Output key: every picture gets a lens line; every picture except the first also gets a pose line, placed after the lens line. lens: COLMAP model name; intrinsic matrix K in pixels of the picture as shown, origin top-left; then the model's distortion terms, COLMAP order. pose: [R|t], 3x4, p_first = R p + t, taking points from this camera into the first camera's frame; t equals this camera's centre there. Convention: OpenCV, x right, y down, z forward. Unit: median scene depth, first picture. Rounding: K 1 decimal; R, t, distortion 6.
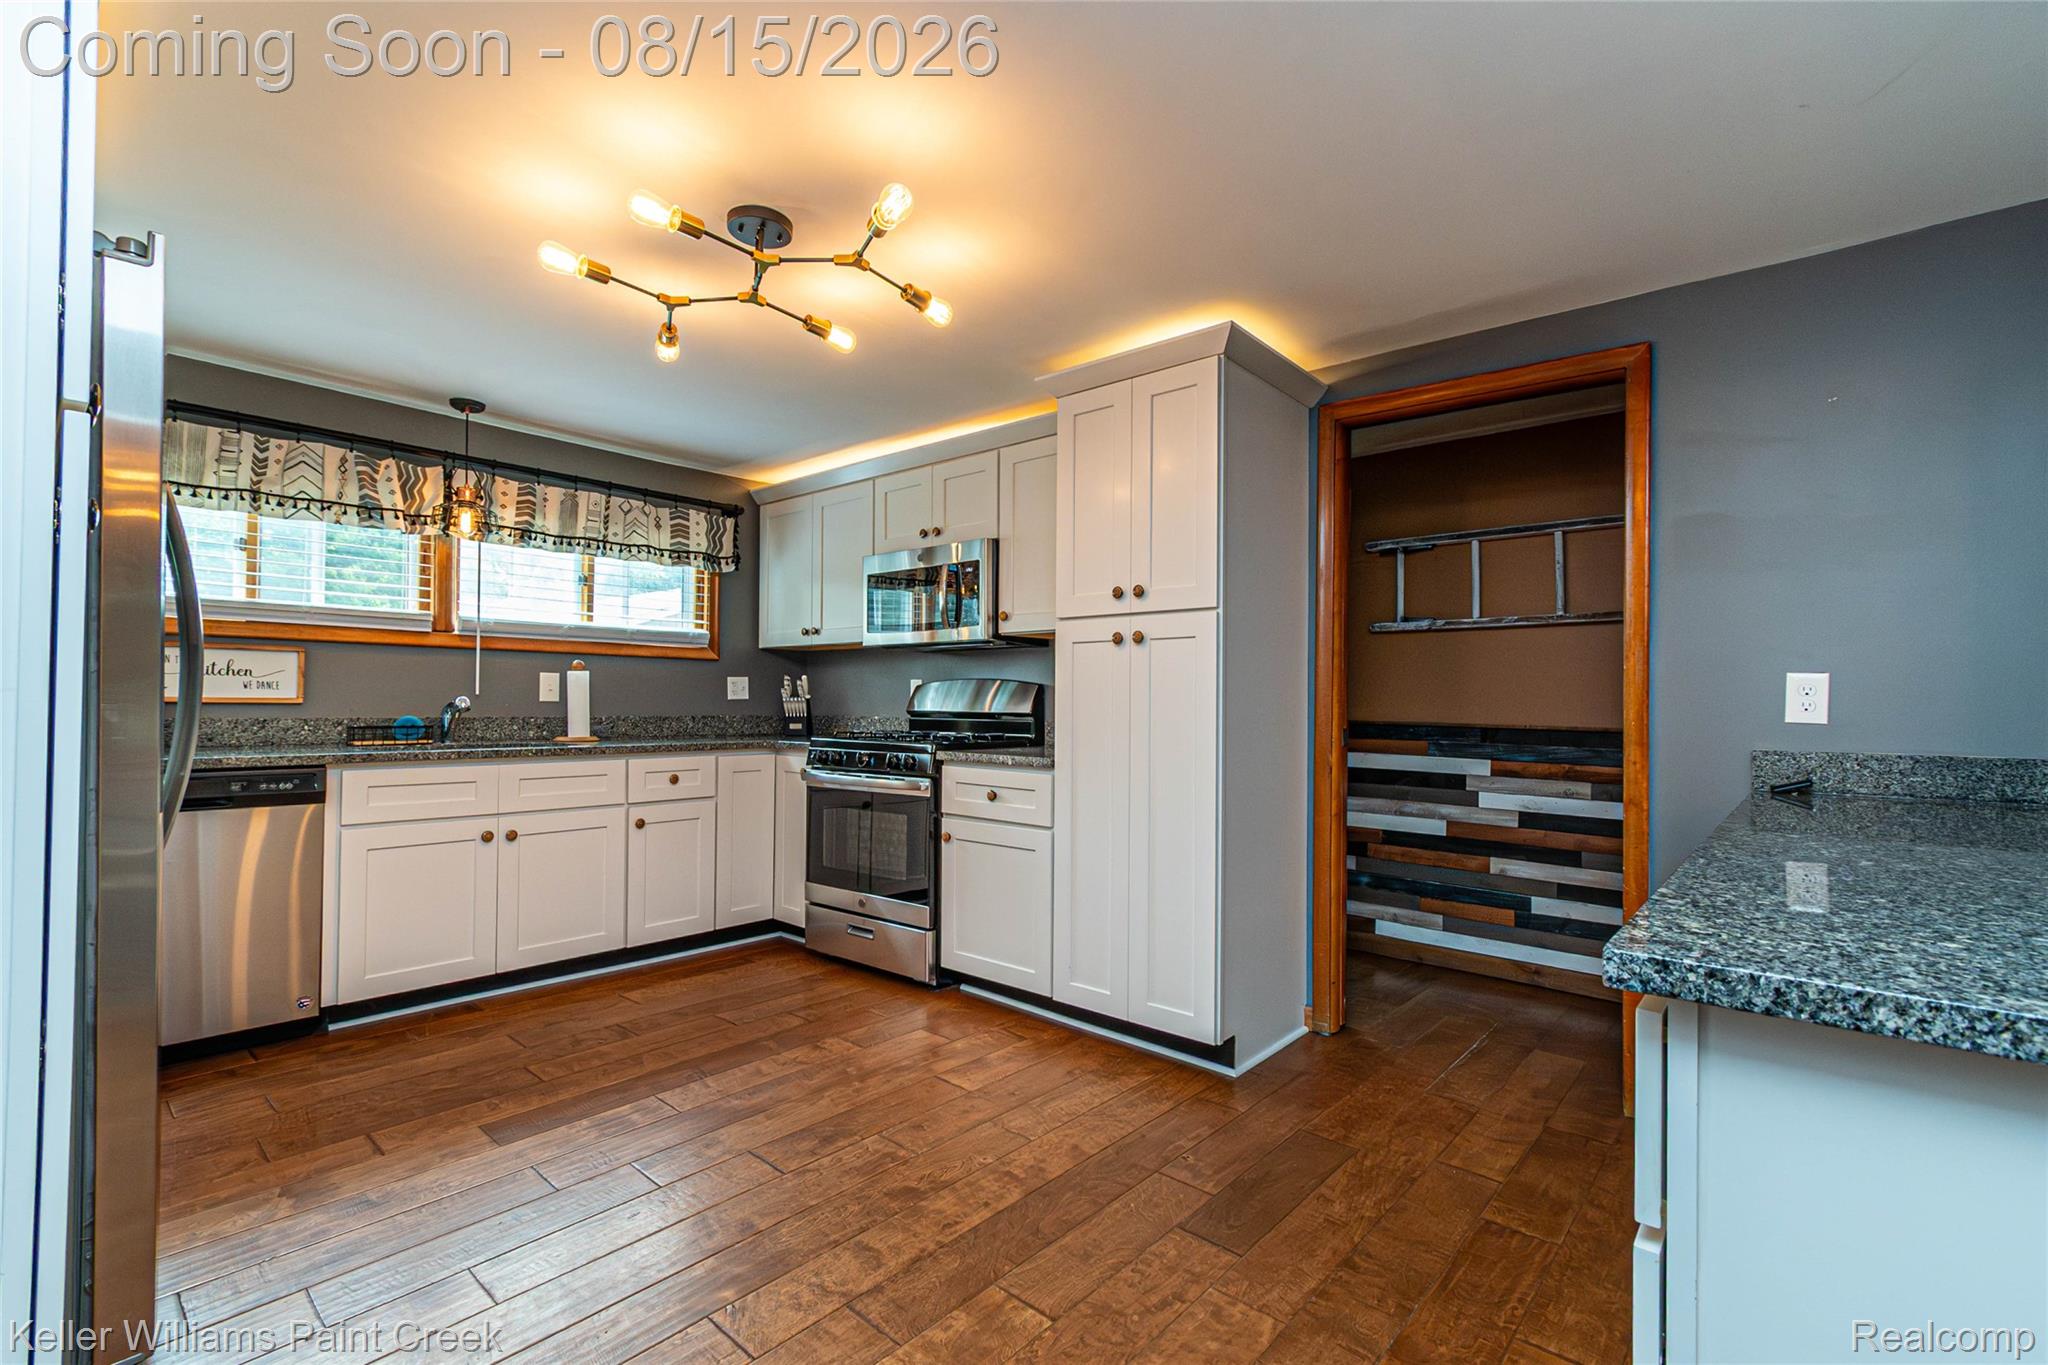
lens RADIAL K [[916.8, 0, 1036.6], [0, 916.8, 686.4], [0, 0, 1]] dist [0.001723, -0.000849]
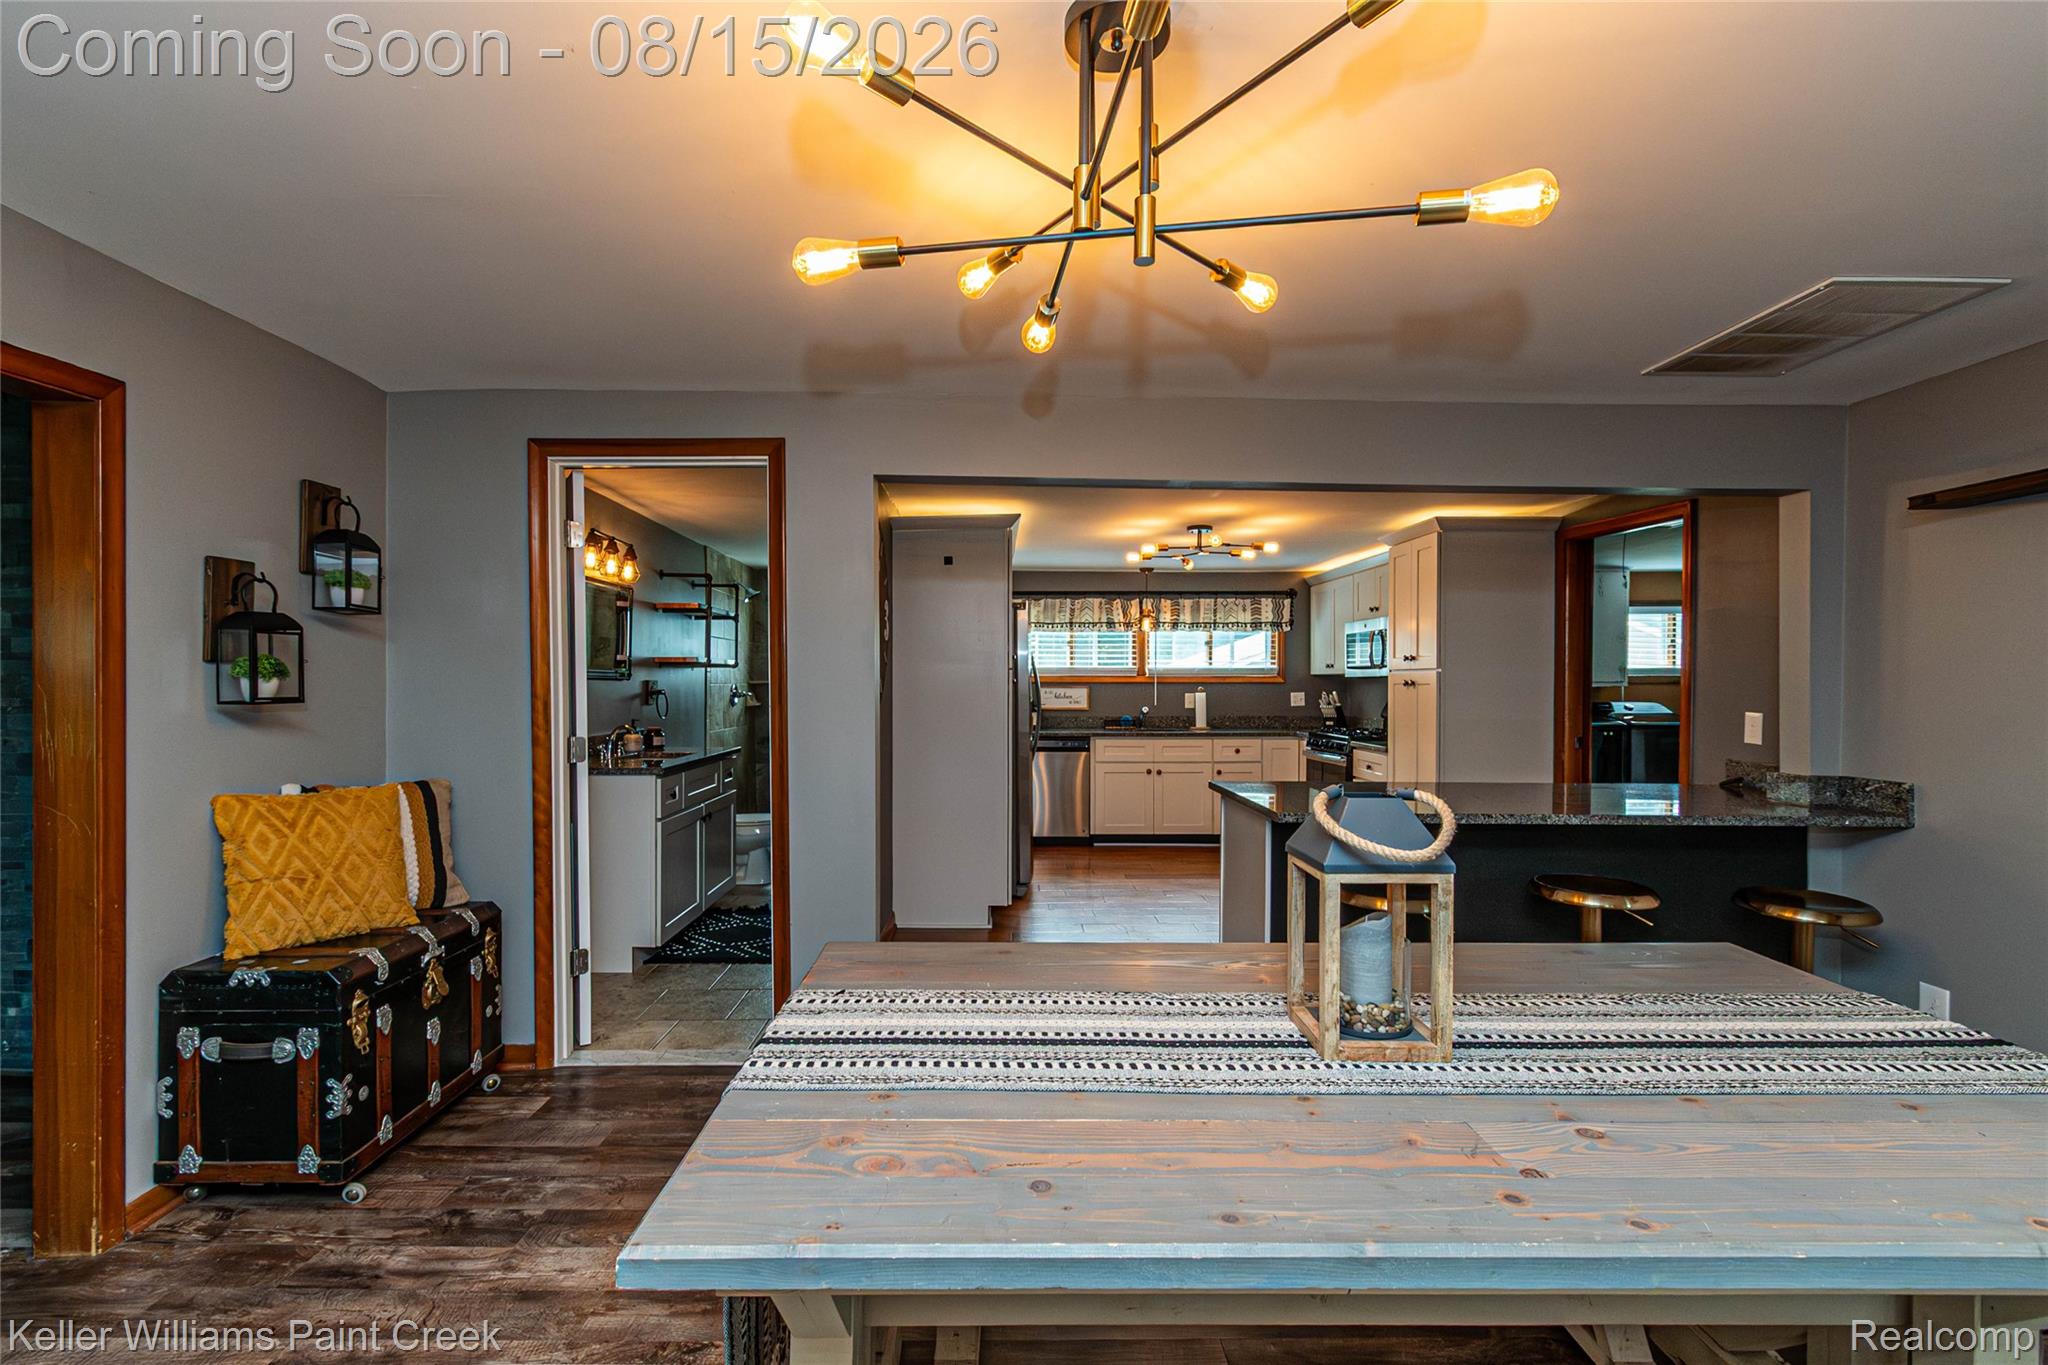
lens RADIAL K [[916.8, 0, 1015.0], [0, 916.8, 684.5], [0, 0, 1]] dist [0.001723, -0.000849]
pose [[0.668754, -0.006770, -0.743453, 0.693100], [0.019885, 0.999764, 0.008783, -0.060713], [0.743218, -0.020658, 0.668731, -0.598429]]
